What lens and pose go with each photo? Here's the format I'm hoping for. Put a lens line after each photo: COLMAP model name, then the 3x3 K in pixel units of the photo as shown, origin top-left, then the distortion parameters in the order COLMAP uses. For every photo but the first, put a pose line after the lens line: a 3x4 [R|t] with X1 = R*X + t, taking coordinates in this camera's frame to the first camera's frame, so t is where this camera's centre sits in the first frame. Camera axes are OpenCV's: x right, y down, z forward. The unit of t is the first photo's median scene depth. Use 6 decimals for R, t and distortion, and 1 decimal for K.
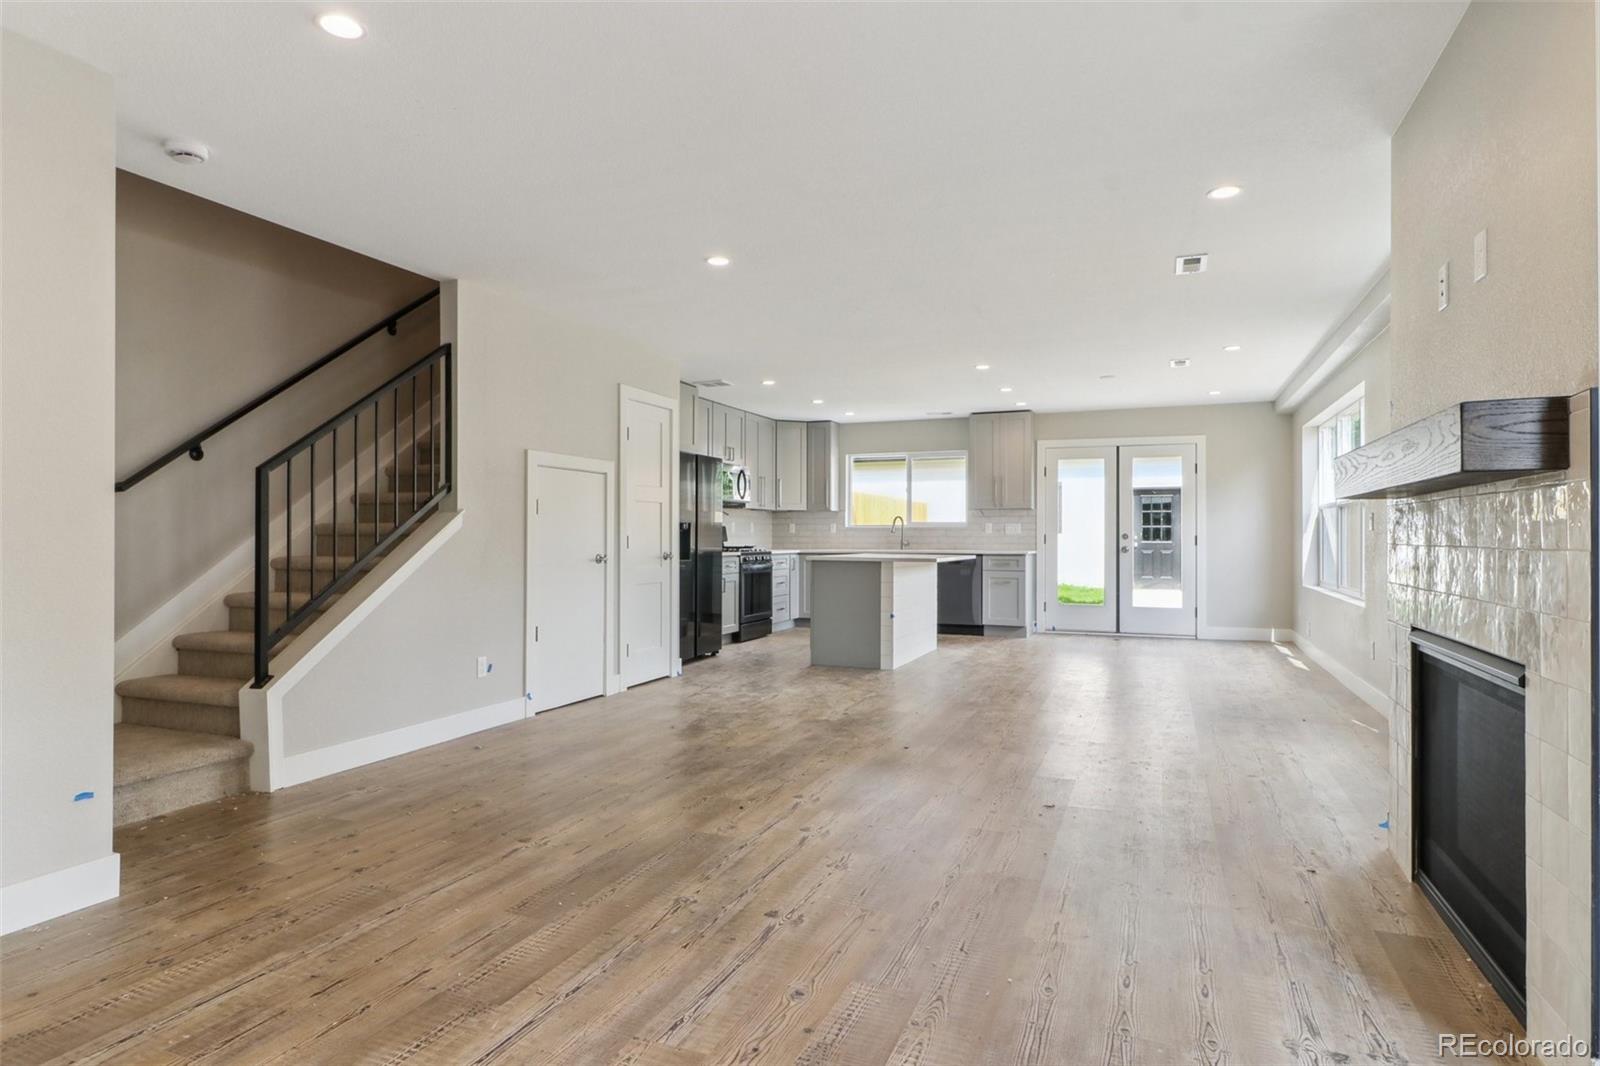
lens RADIAL K [[883.6, 0, 793.8], [0, 883.6, 531.8], [0, 0, 1]] dist [0.014239, -0.001795]
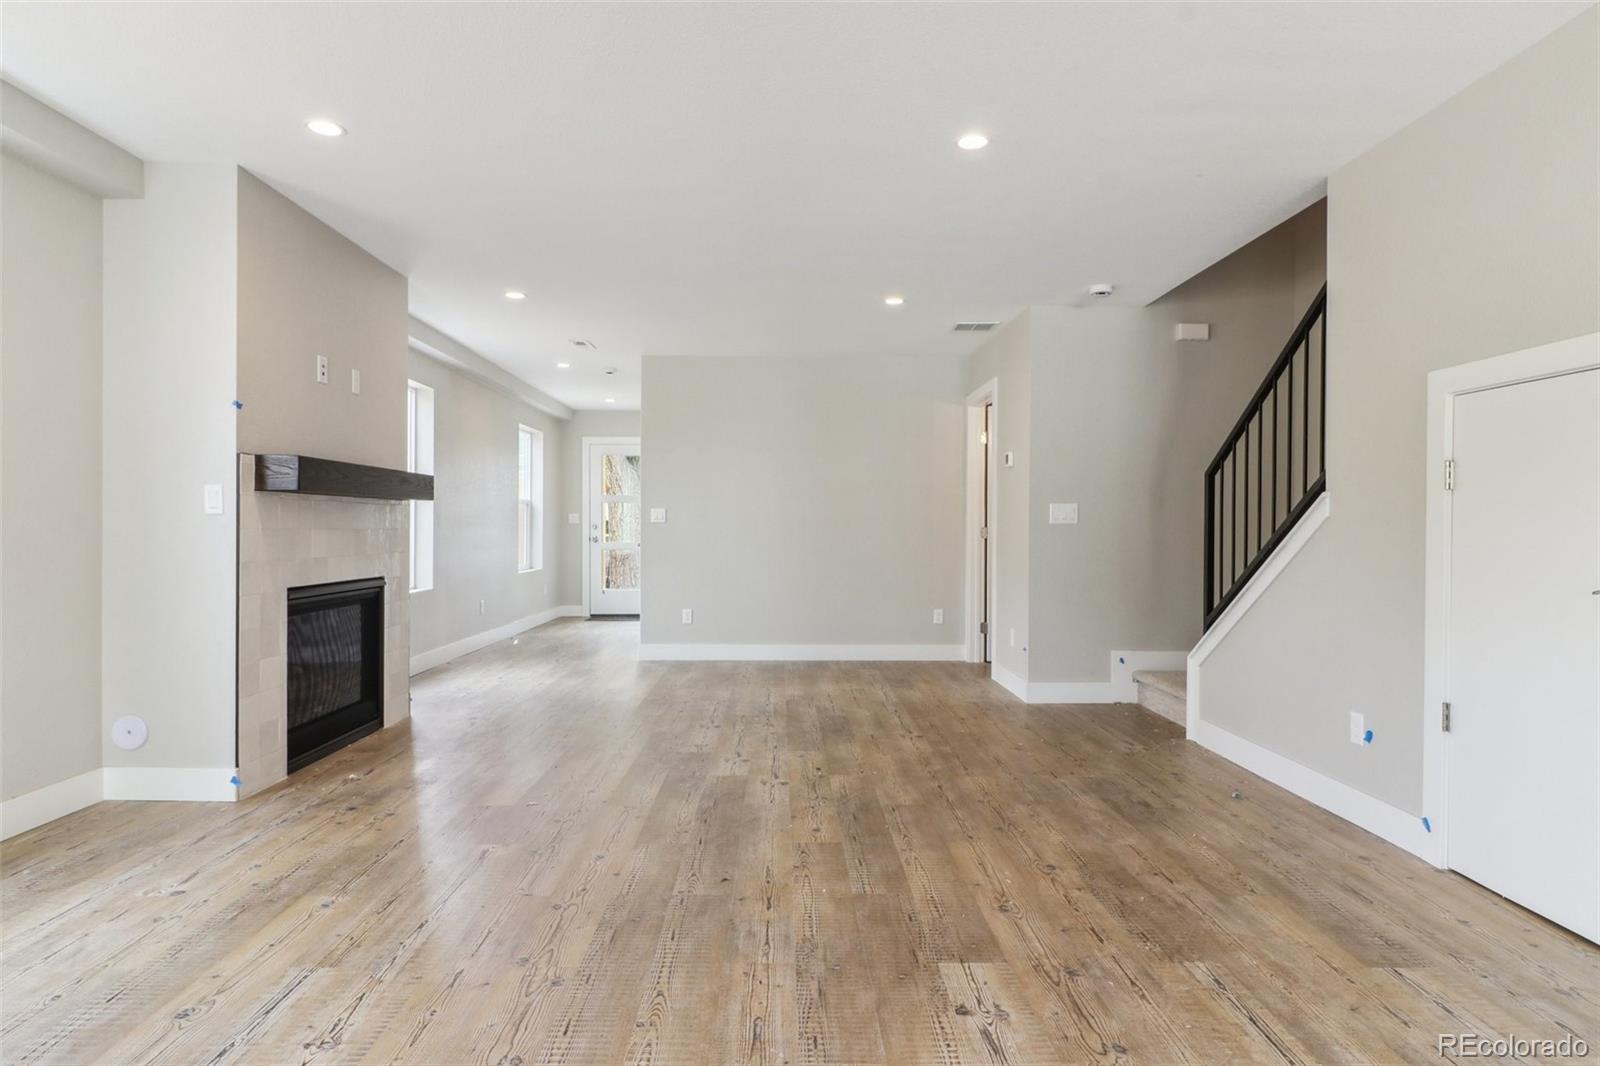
lens RADIAL K [[883.6, 0, 793.8], [0, 883.6, 531.8], [0, 0, 1]] dist [0.014239, -0.001795]
pose [[-0.916724, -0.003435, -0.399506, 0.156875], [-0.005058, 0.999983, 0.003006, 0.003342], [0.399489, 0.004777, -0.916725, 0.756995]]
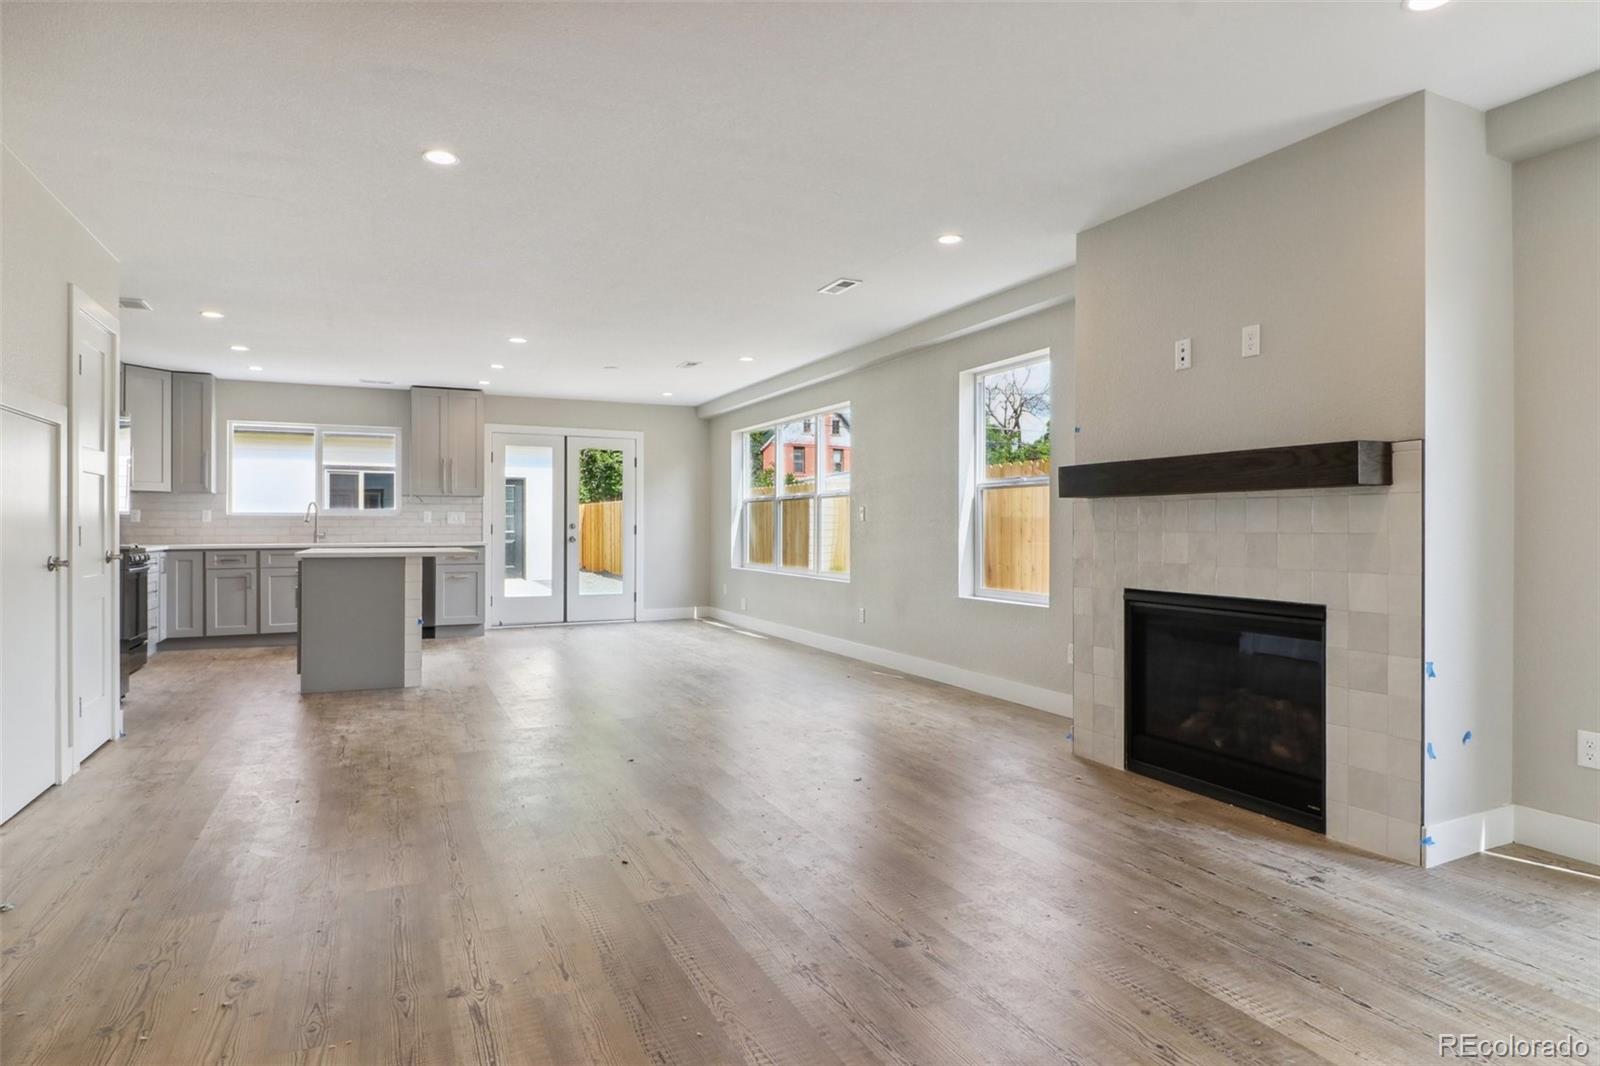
lens RADIAL K [[892.8, 0, 800.0], [0, 892.8, 533.0], [0, 0, 1]] dist [-0.000378, -0.002302]
pose [[0.675331, -0.007162, 0.737480, -0.206594], [-0.002097, 0.999930, 0.011630, 0.000568], [-0.737512, -0.009401, 0.675269, 0.125841]]
